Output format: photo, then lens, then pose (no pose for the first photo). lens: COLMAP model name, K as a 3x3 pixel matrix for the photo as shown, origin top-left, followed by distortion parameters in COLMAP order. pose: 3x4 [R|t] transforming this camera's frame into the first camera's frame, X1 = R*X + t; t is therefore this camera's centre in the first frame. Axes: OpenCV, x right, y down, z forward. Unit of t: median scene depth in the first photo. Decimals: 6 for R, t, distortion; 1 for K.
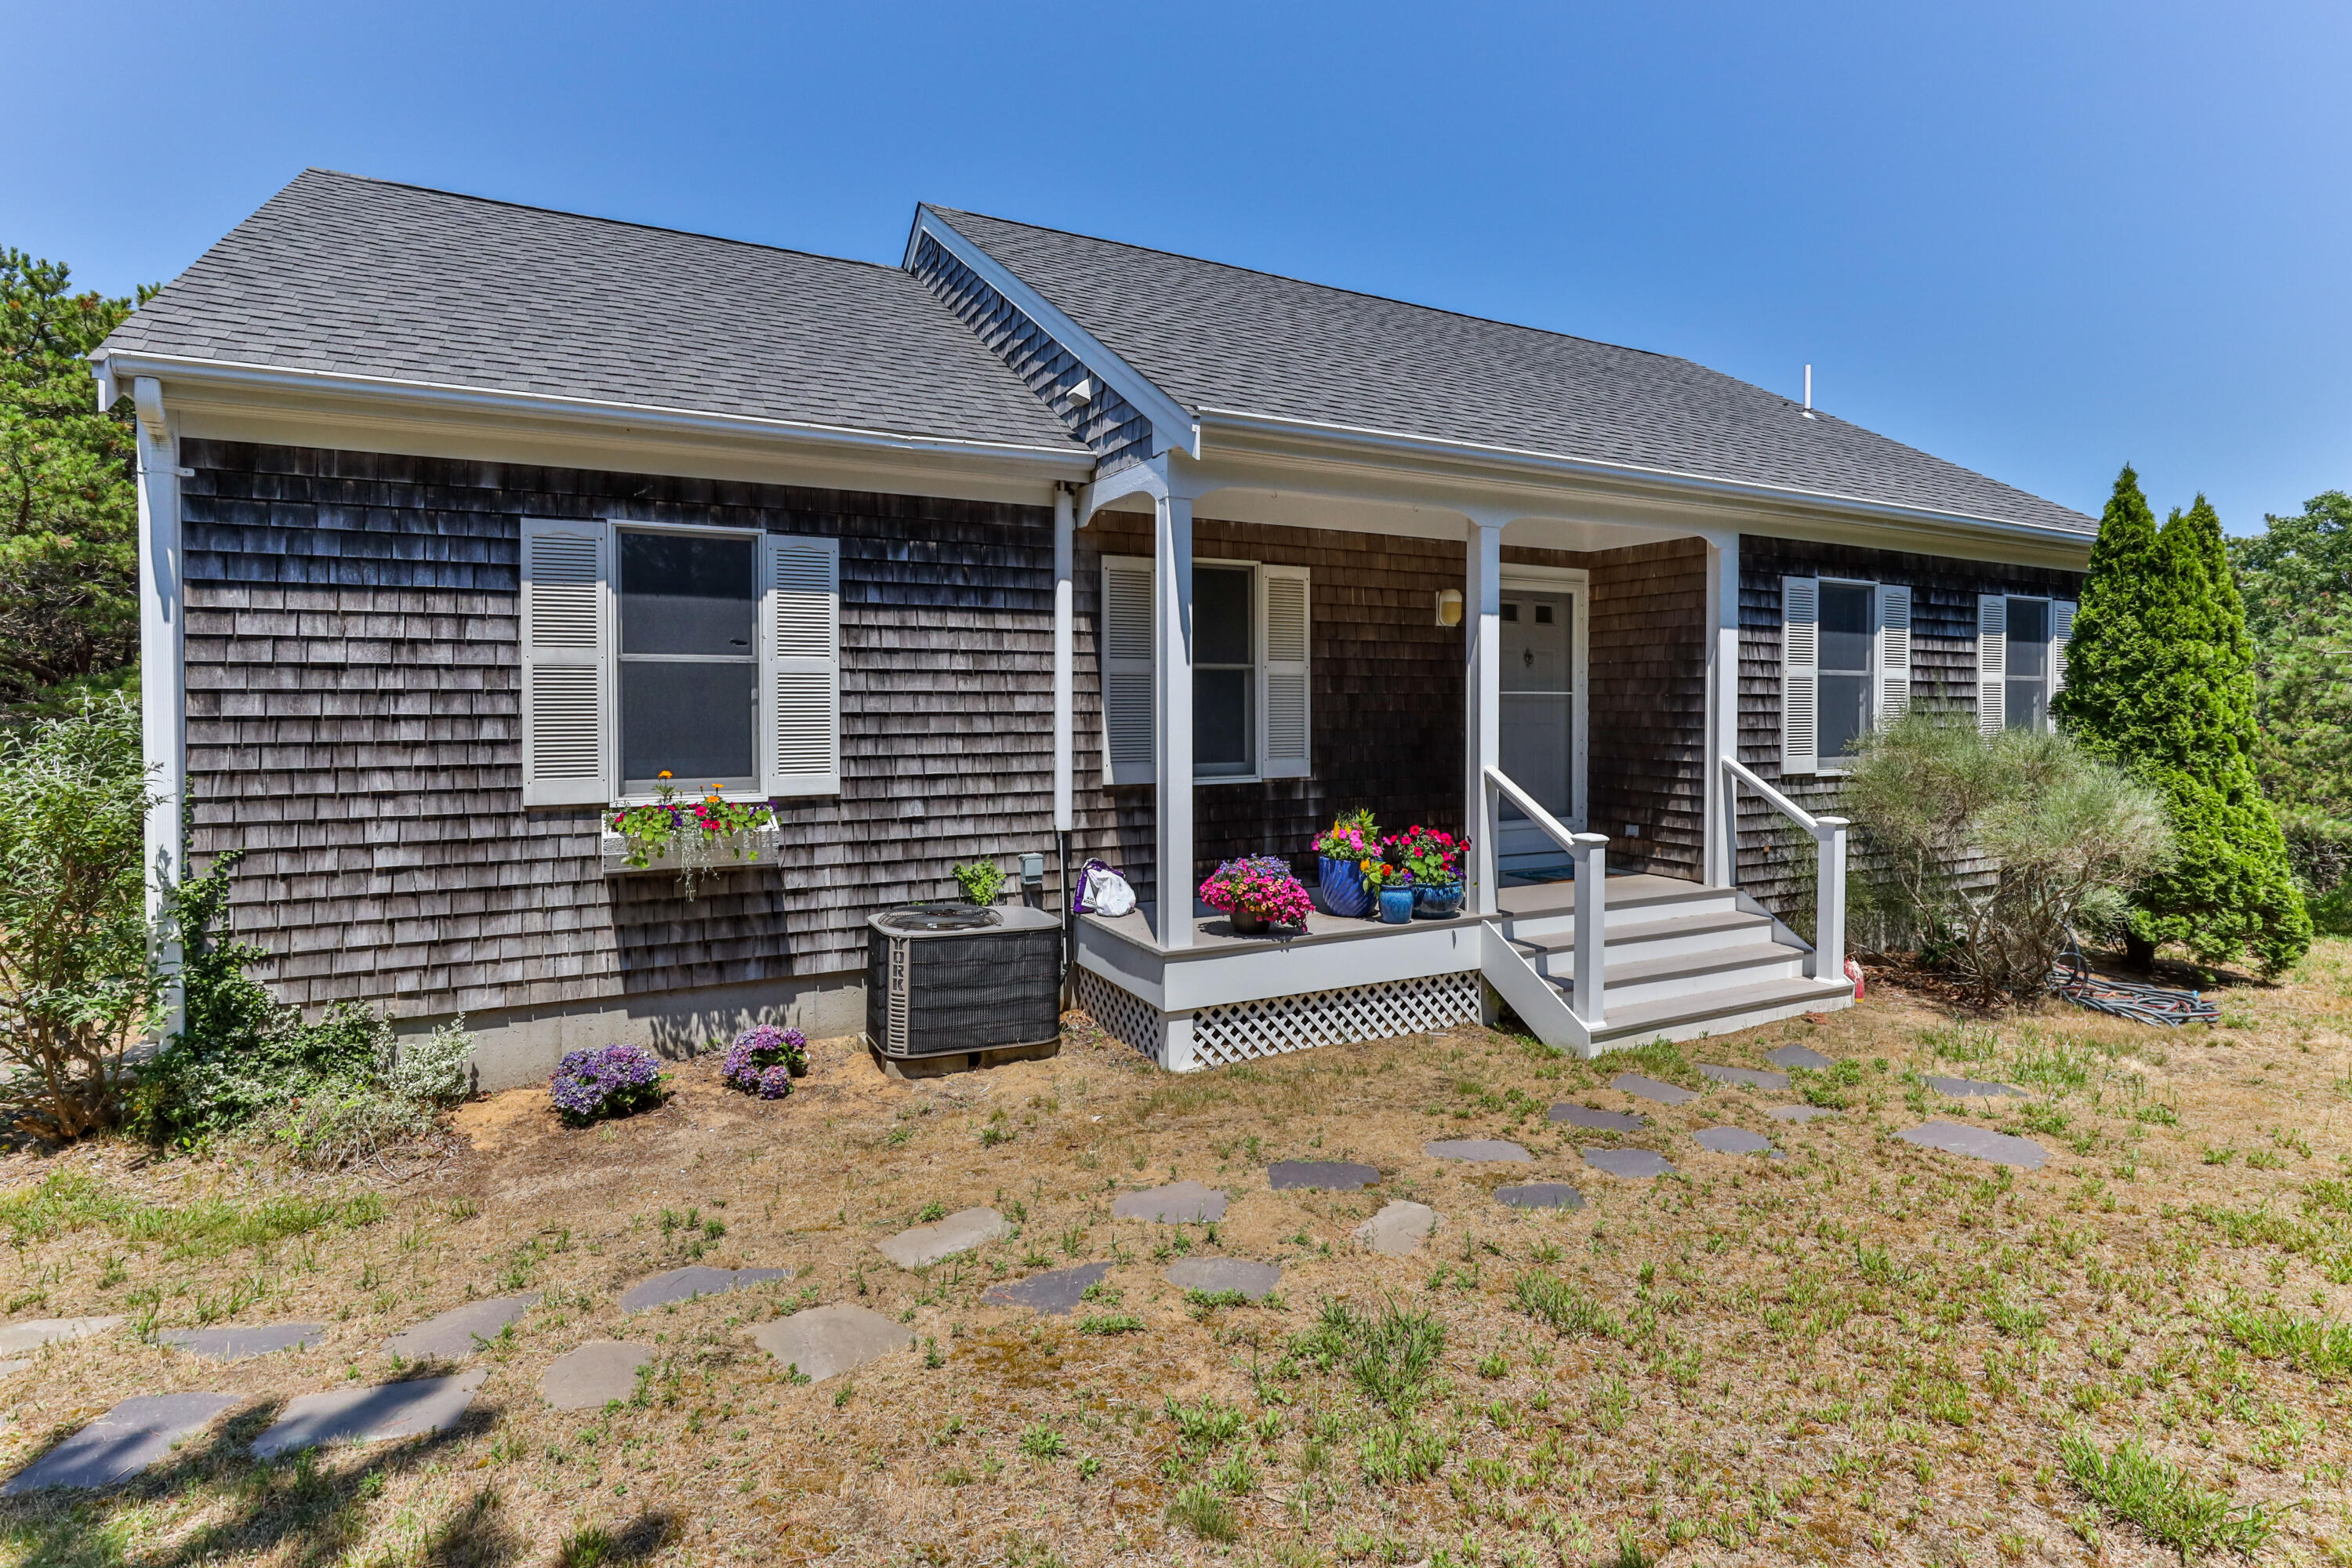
lens RADIAL K [[1151.4, 0, 1138.6], [0, 1151.4, 697.5], [0, 0, 1]] dist [0.000327, -0.000022]
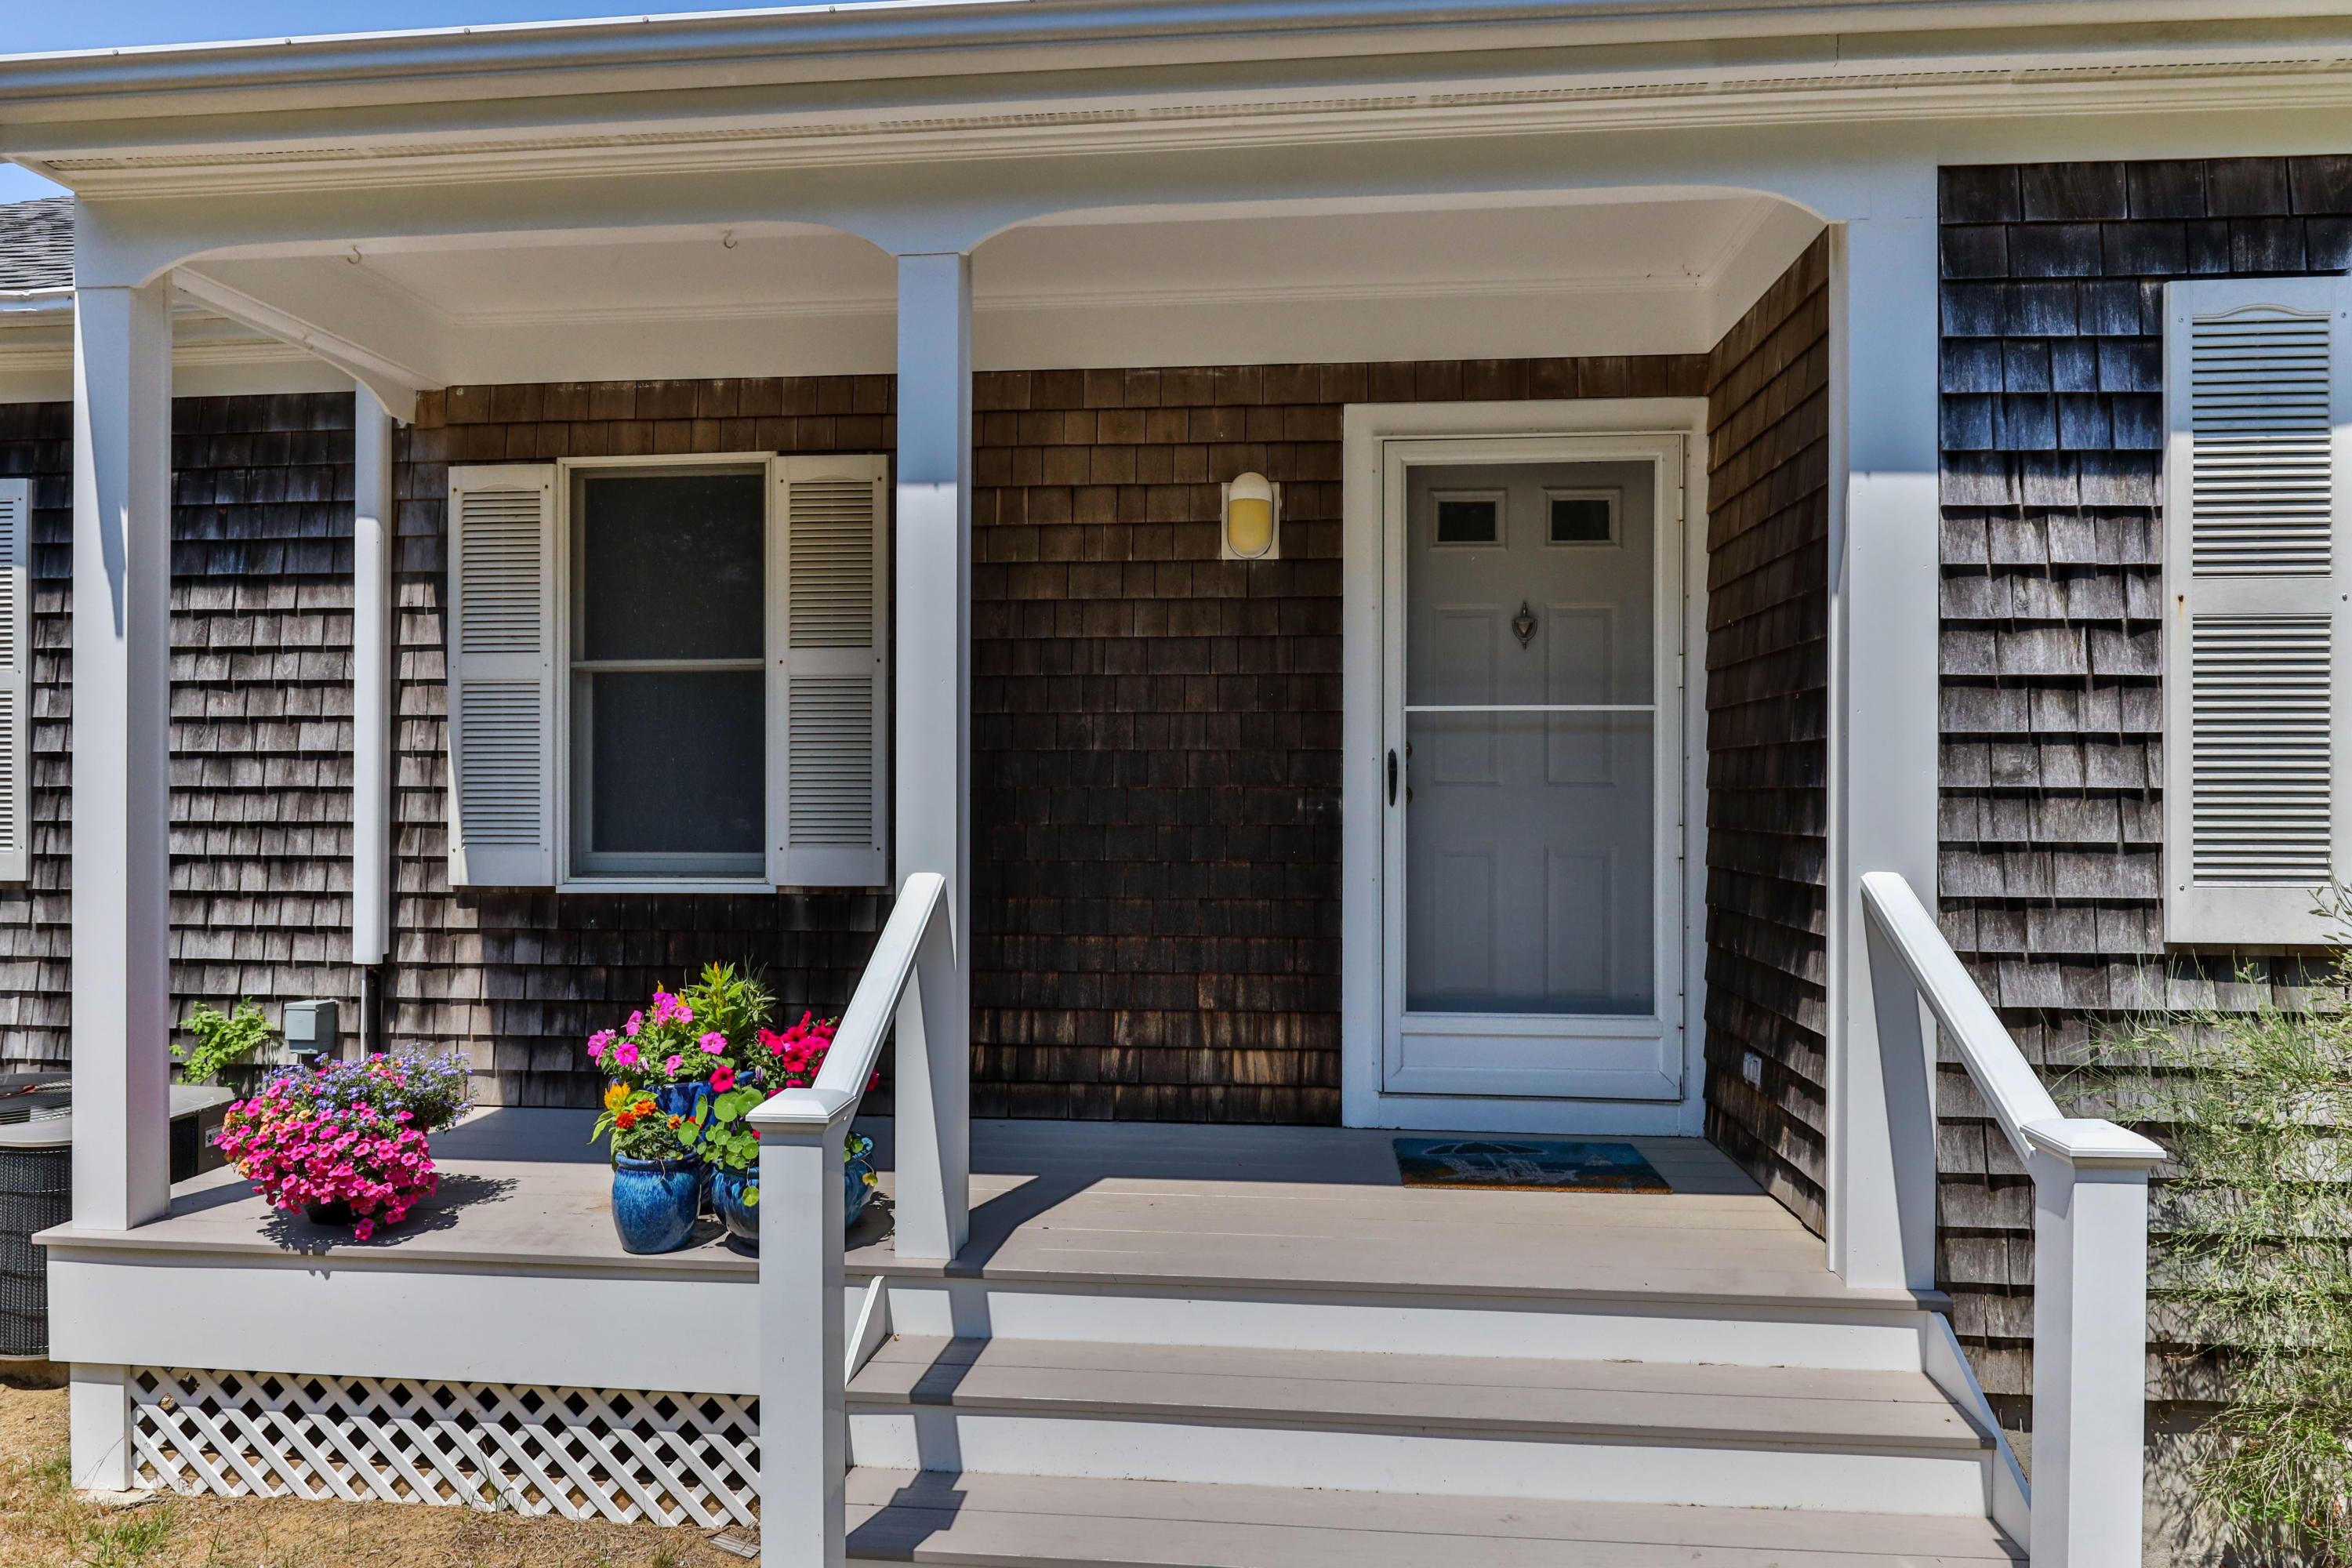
lens RADIAL K [[1268.8, 0, 1218.5], [0, 1268.8, 776.0], [0, 0, 1]] dist [-0.004040, -0.002319]
pose [[0.852211, -0.006392, -0.523159, 0.656778], [0.001273, 0.999948, -0.010145, 0.033589], [0.523196, 0.007980, 0.852175, 0.744986]]
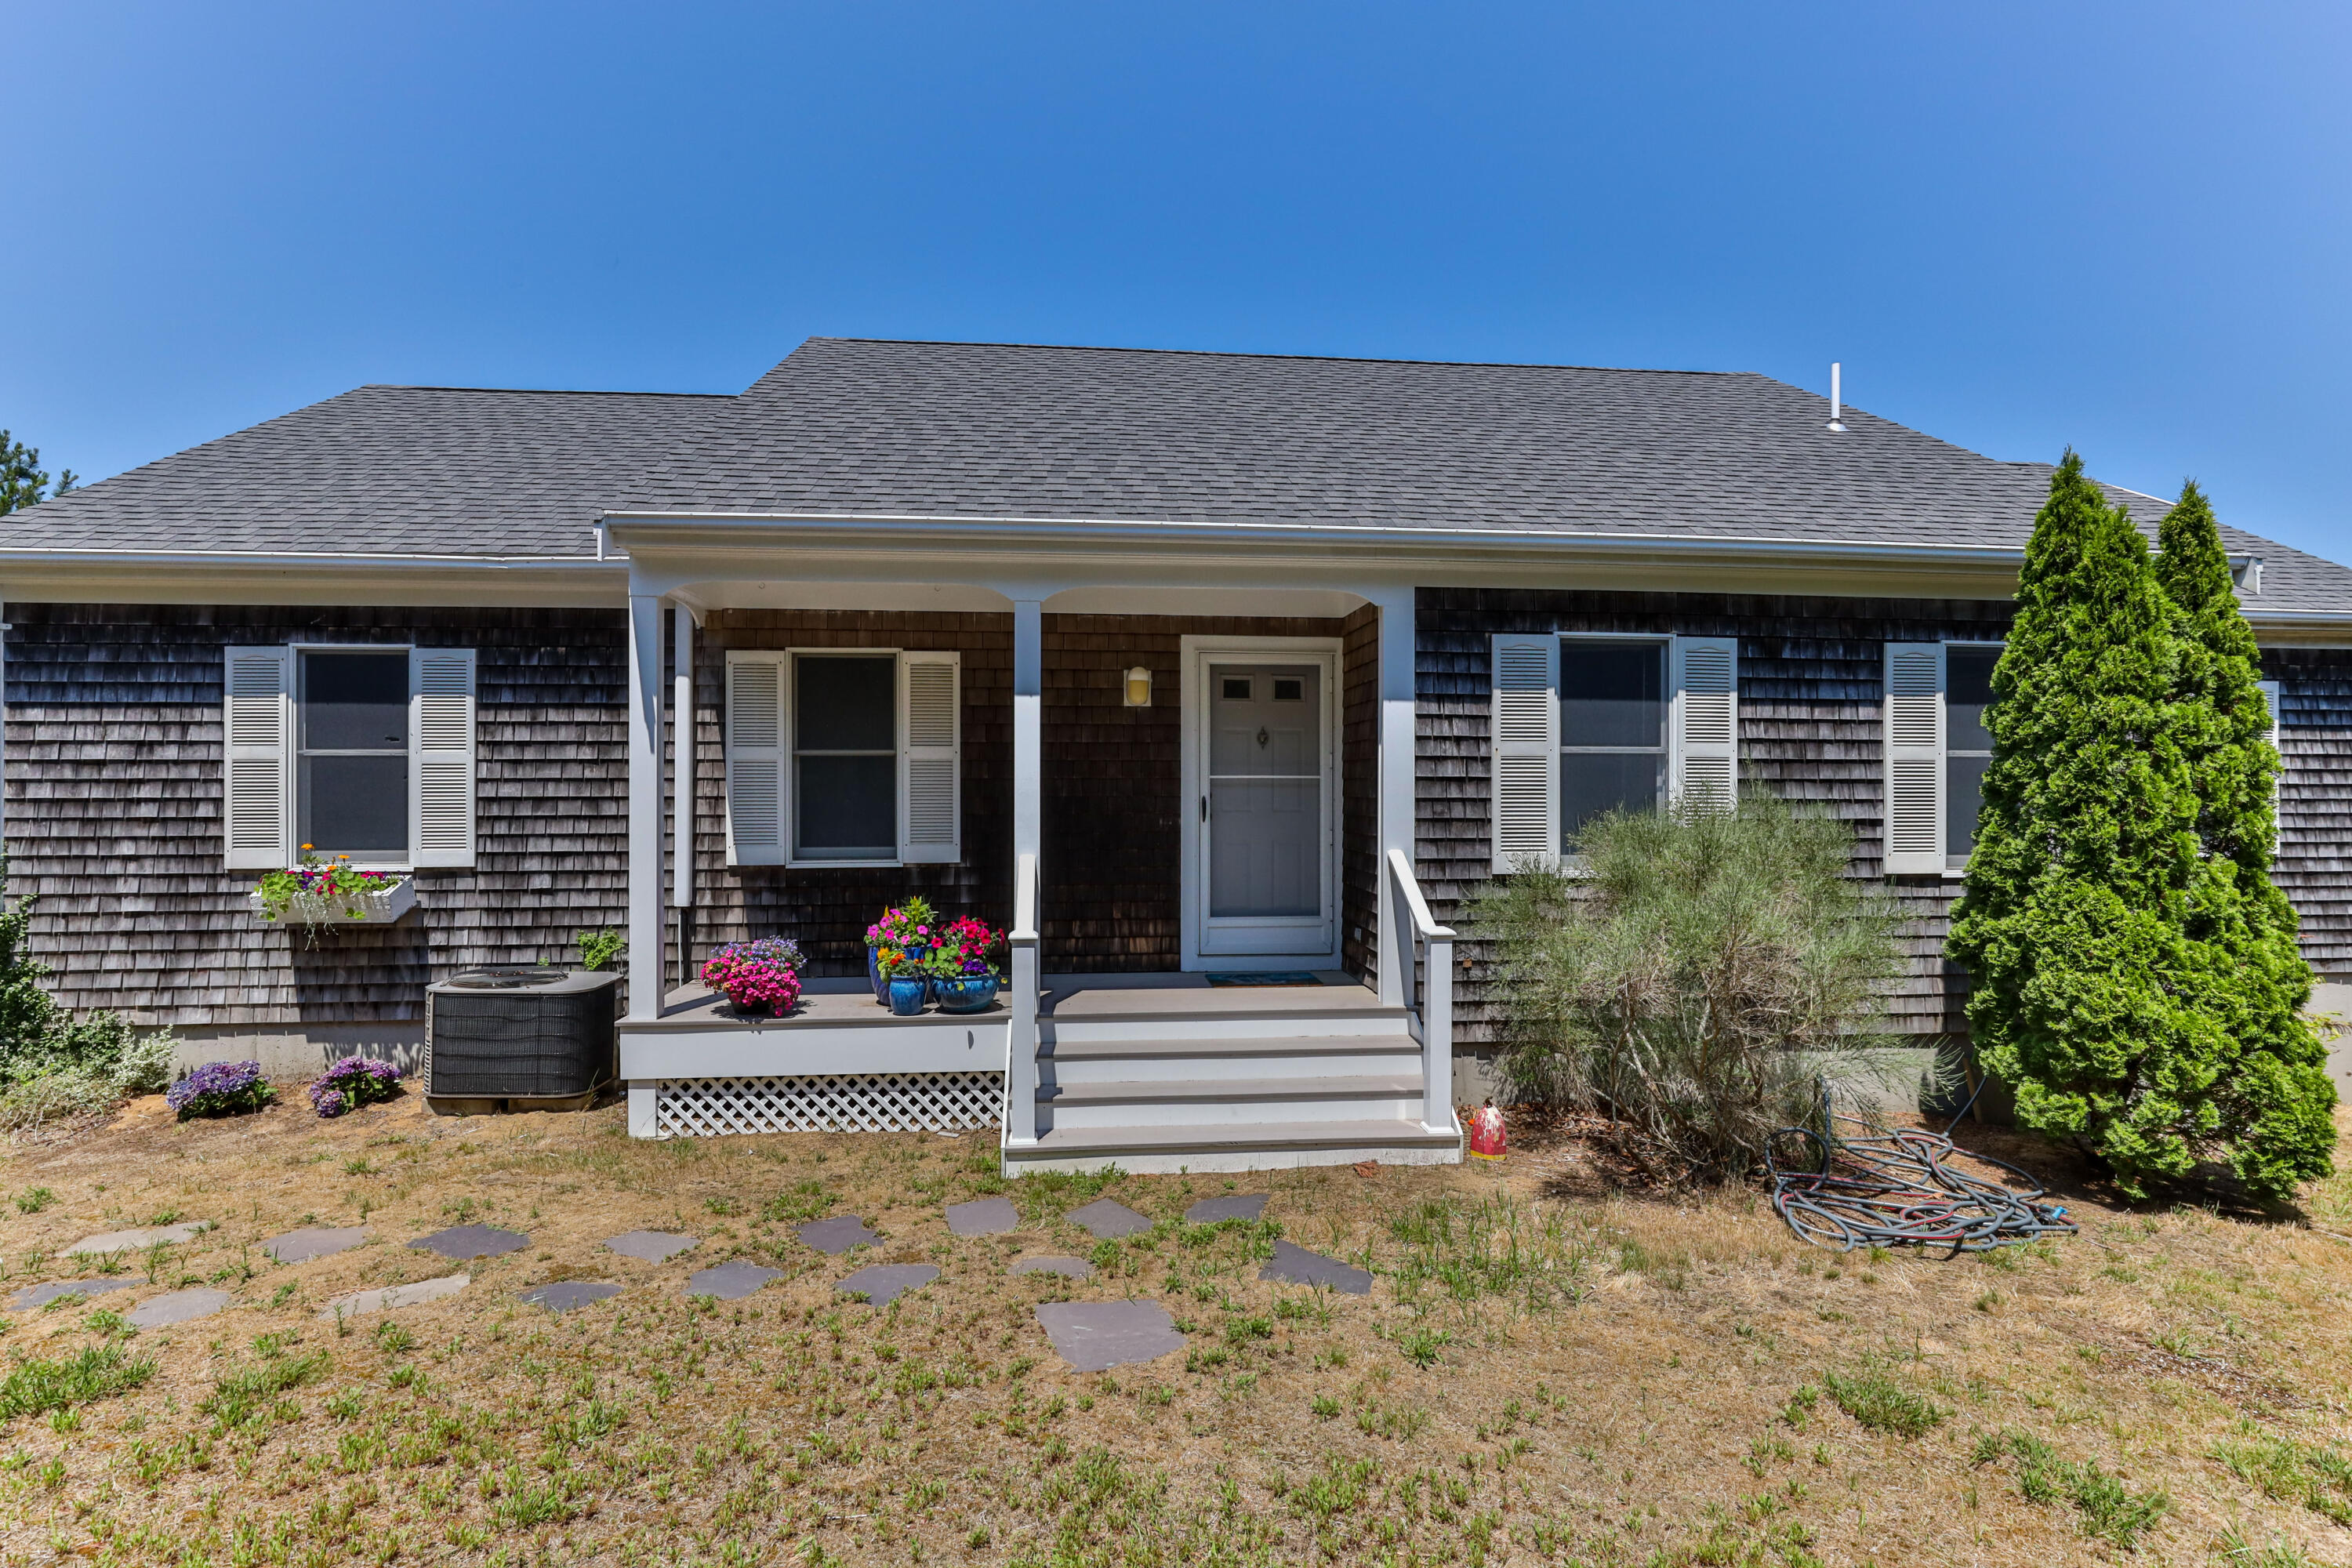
lens RADIAL K [[1101.9, 0, 1169.4], [0, 1101.9, 764.0], [0, 0, 1]] dist [-0.002729, 0.000456]
pose [[0.926030, -0.009832, -0.377322, 0.810638], [0.002938, 0.999818, -0.018843, 0.002609], [0.377438, 0.016341, 0.925890, 0.227334]]
